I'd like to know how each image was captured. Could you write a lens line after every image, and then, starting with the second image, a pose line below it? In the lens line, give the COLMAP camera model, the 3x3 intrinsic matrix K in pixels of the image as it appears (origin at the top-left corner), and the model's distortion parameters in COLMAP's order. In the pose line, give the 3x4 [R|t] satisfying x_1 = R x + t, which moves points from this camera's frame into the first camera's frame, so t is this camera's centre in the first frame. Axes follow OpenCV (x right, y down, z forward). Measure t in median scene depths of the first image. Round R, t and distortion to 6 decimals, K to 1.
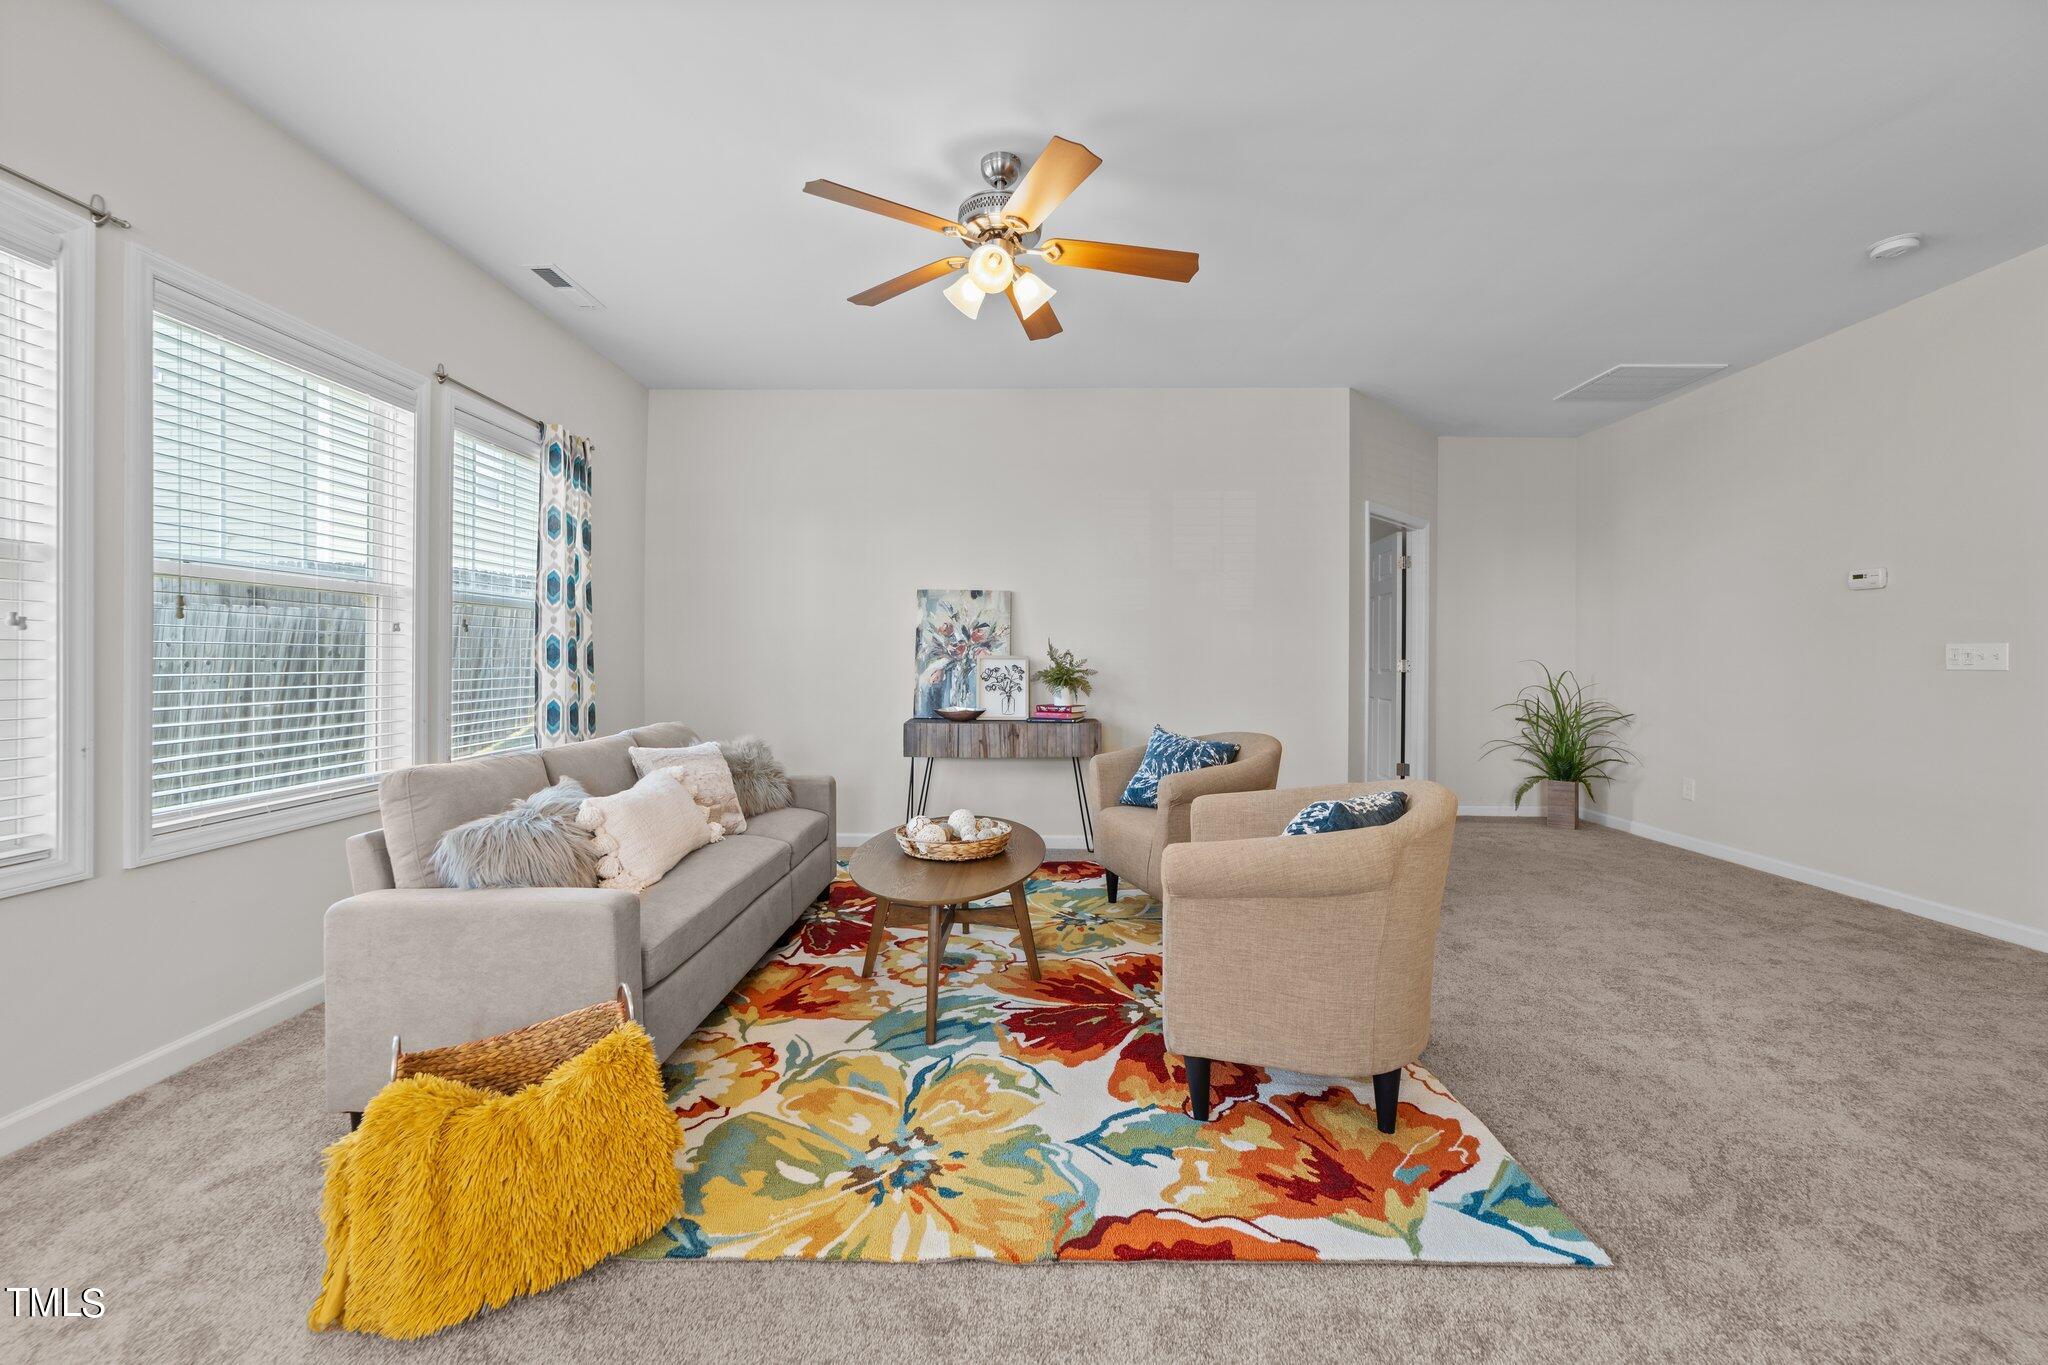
lens RADIAL K [[796.0, 0, 1019.0], [0, 796.0, 662.1], [0, 0, 1]] dist [-0.021065, 0.011036]
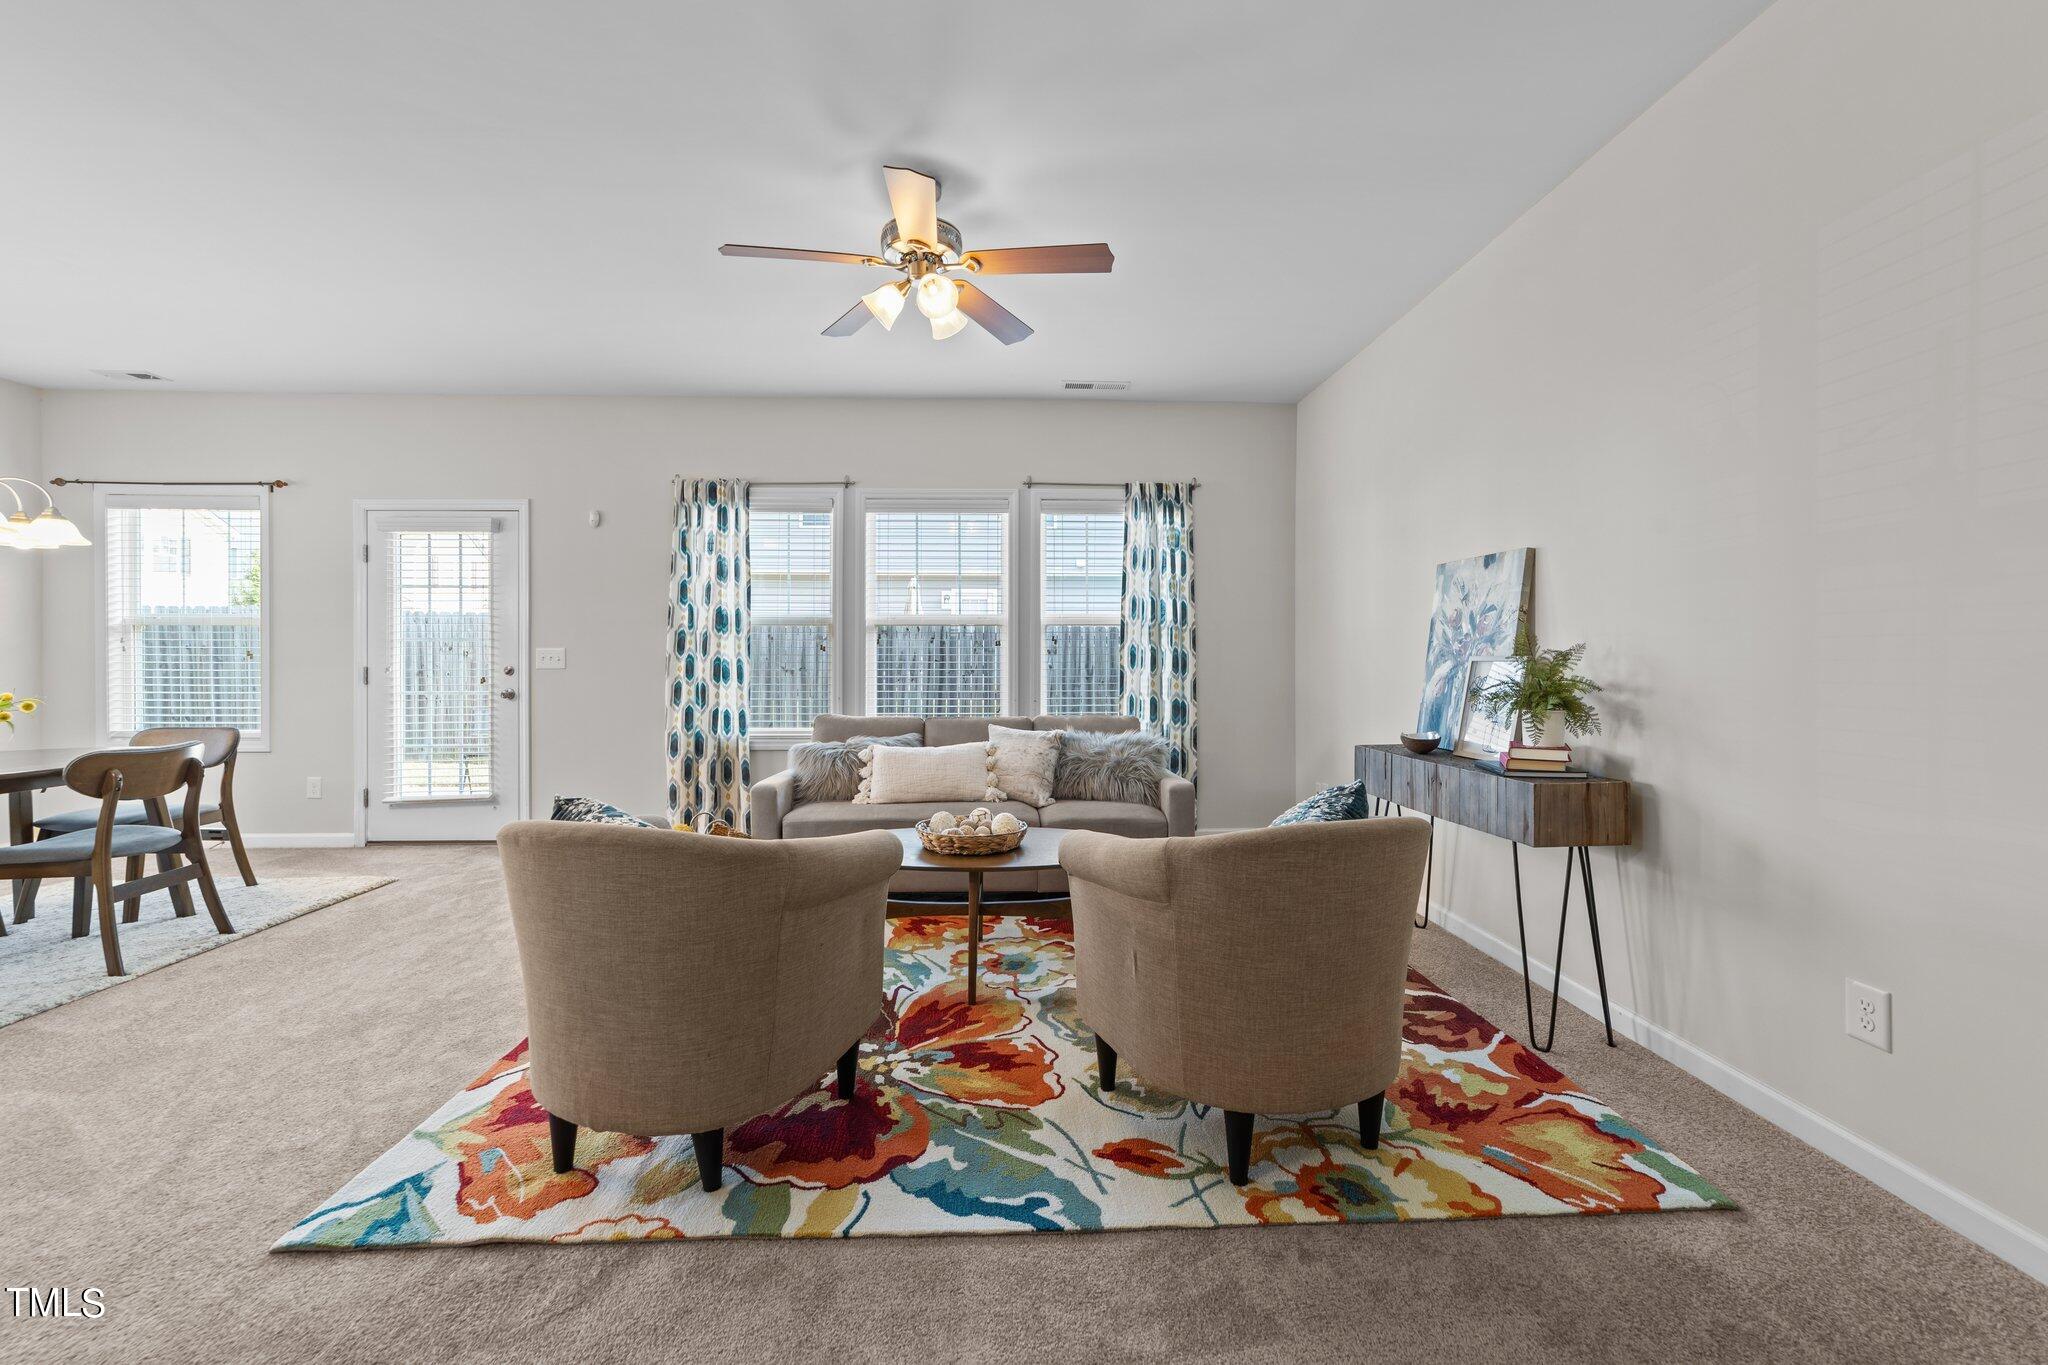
lens RADIAL K [[796.0, 0, 1019.0], [0, 796.0, 662.1], [0, 0, 1]] dist [-0.021065, 0.011036]
pose [[0.050511, -0.000932, -0.998723, 1.001734], [-0.003358, 0.999994, -0.001103, -0.003041], [0.998718, 0.003409, 0.050507, 1.049064]]
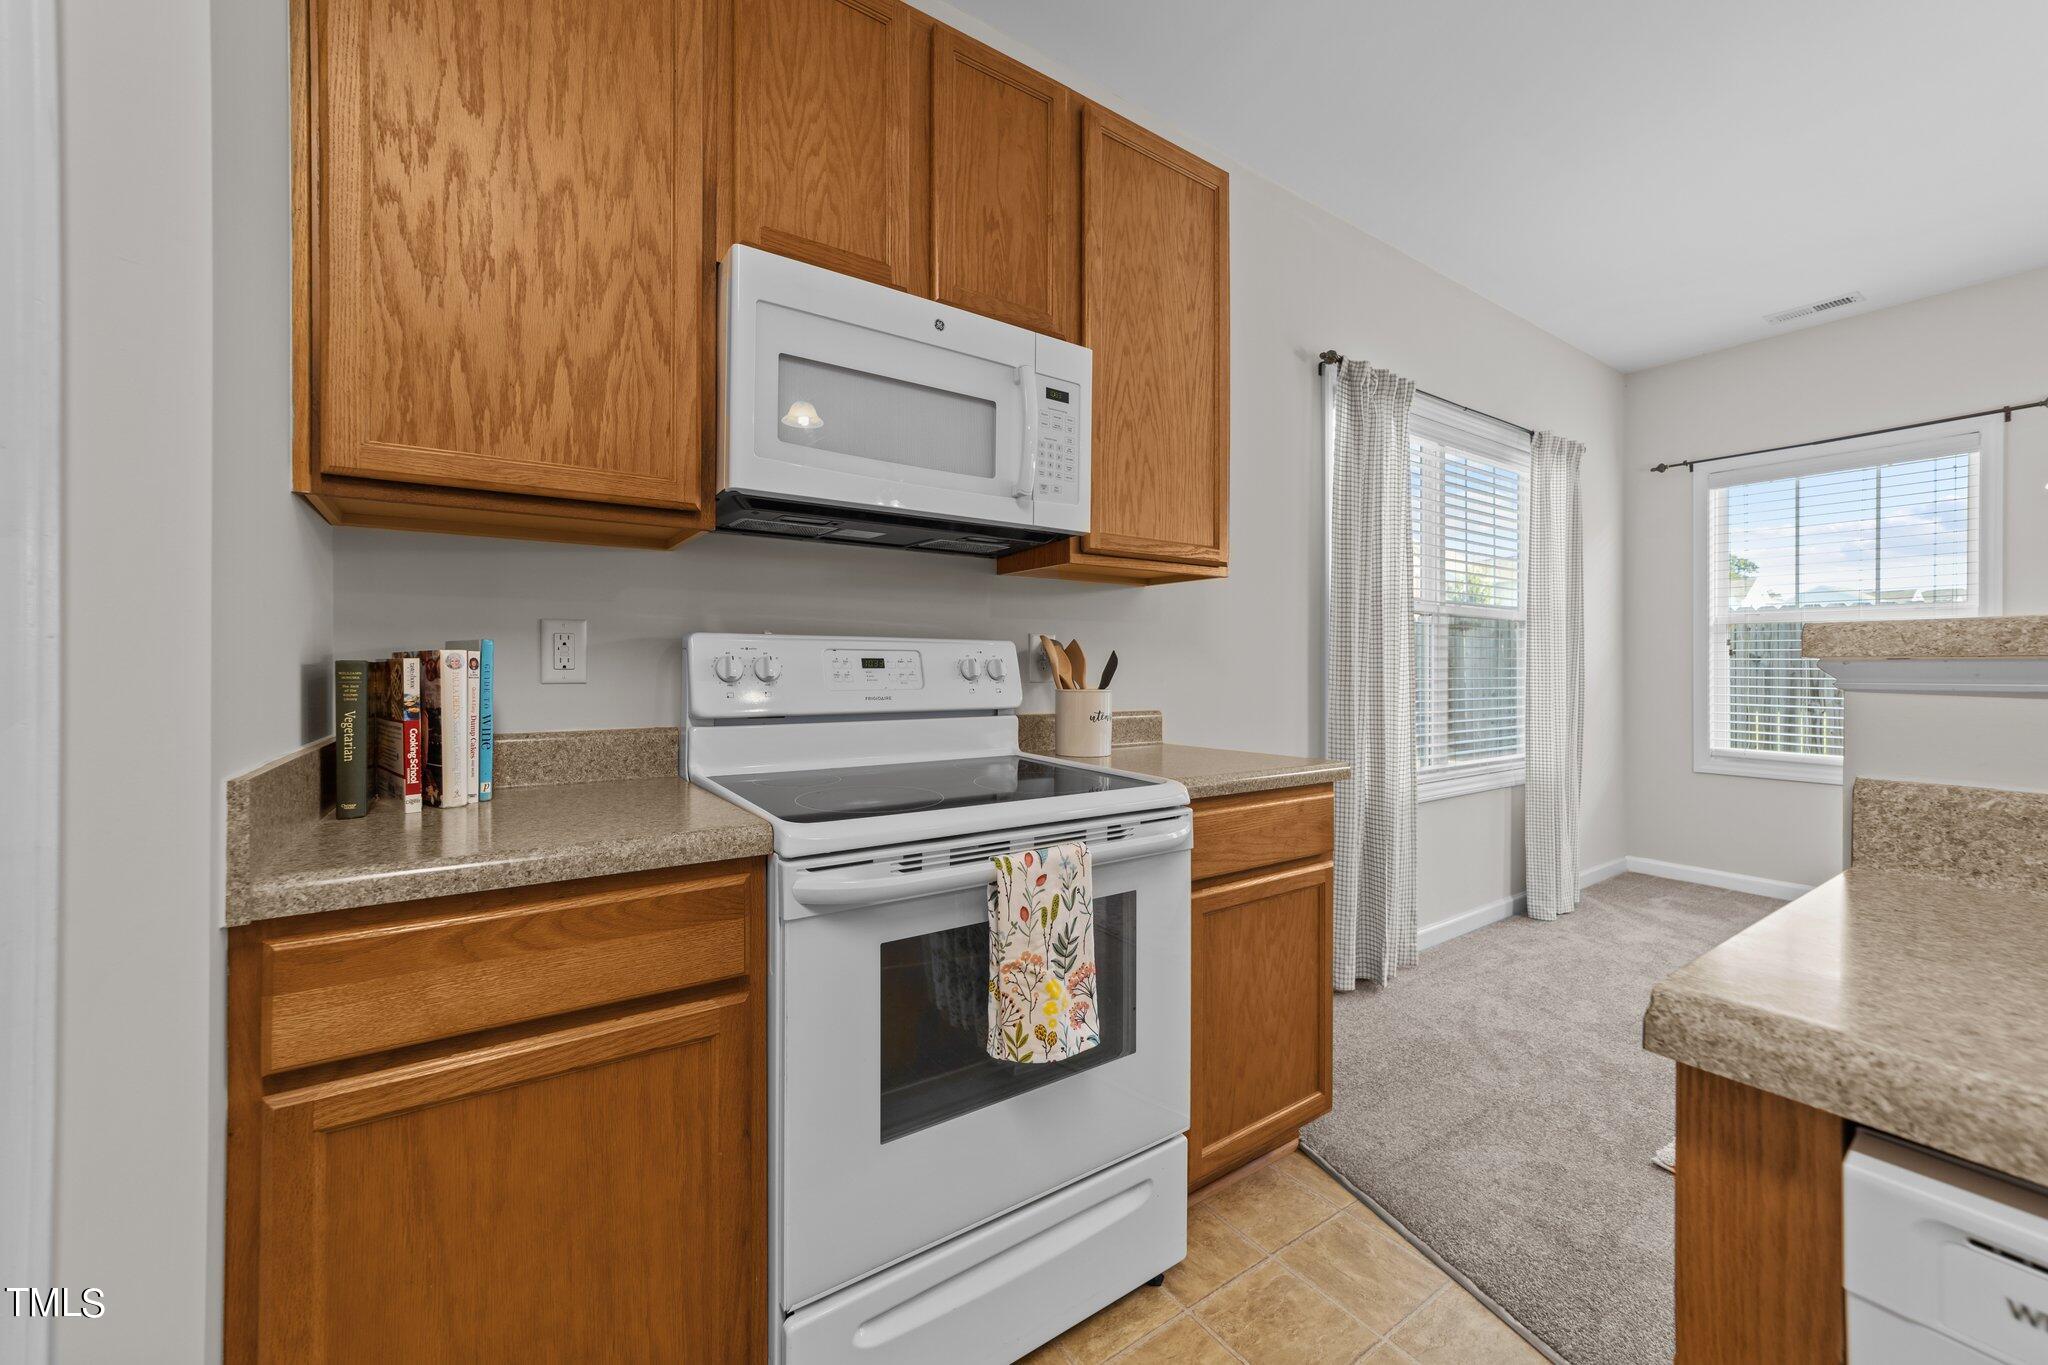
lens RADIAL K [[796.0, 0, 1019.0], [0, 796.0, 662.1], [0, 0, 1]] dist [-0.021065, 0.011036]
pose [[-0.812338, -0.008256, -0.583128, 1.098380], [-0.008385, 0.999962, -0.002477, 0.007047], [0.583126, 0.002877, -0.812377, -0.463344]]
